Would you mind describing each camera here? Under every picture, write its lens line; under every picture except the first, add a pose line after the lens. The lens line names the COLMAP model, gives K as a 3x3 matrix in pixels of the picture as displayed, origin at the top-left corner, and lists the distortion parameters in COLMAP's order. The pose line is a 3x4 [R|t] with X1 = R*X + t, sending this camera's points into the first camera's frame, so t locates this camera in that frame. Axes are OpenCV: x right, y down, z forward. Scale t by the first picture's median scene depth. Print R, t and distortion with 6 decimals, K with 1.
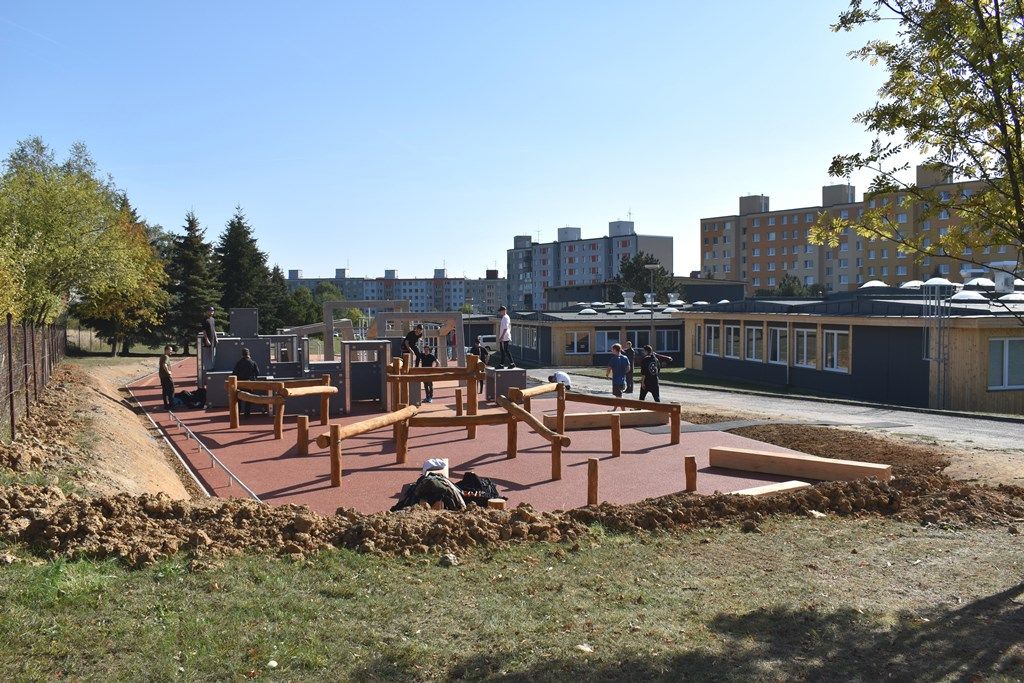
lens RADIAL K [[871.6, 0, 517.1], [0, 871.6, 339.4], [0, 0, 1]] dist [-0.086235, 0.006776]
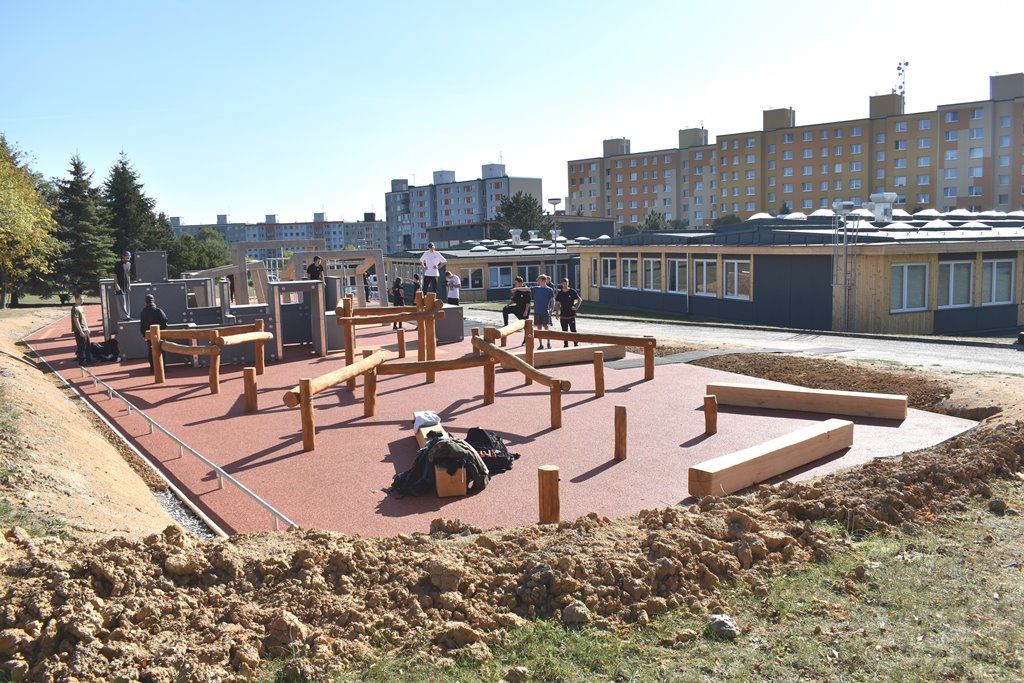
lens RADIAL K [[801.7, 0, 511.9], [0, 801.7, 344.8], [0, 0, 1]] dist [-0.091638, 0.013572]
pose [[0.988463, -0.039317, 0.146273, -0.058630], [0.026739, 0.995851, 0.086986, 0.001189], [-0.149086, -0.082071, 0.985412, 0.096827]]
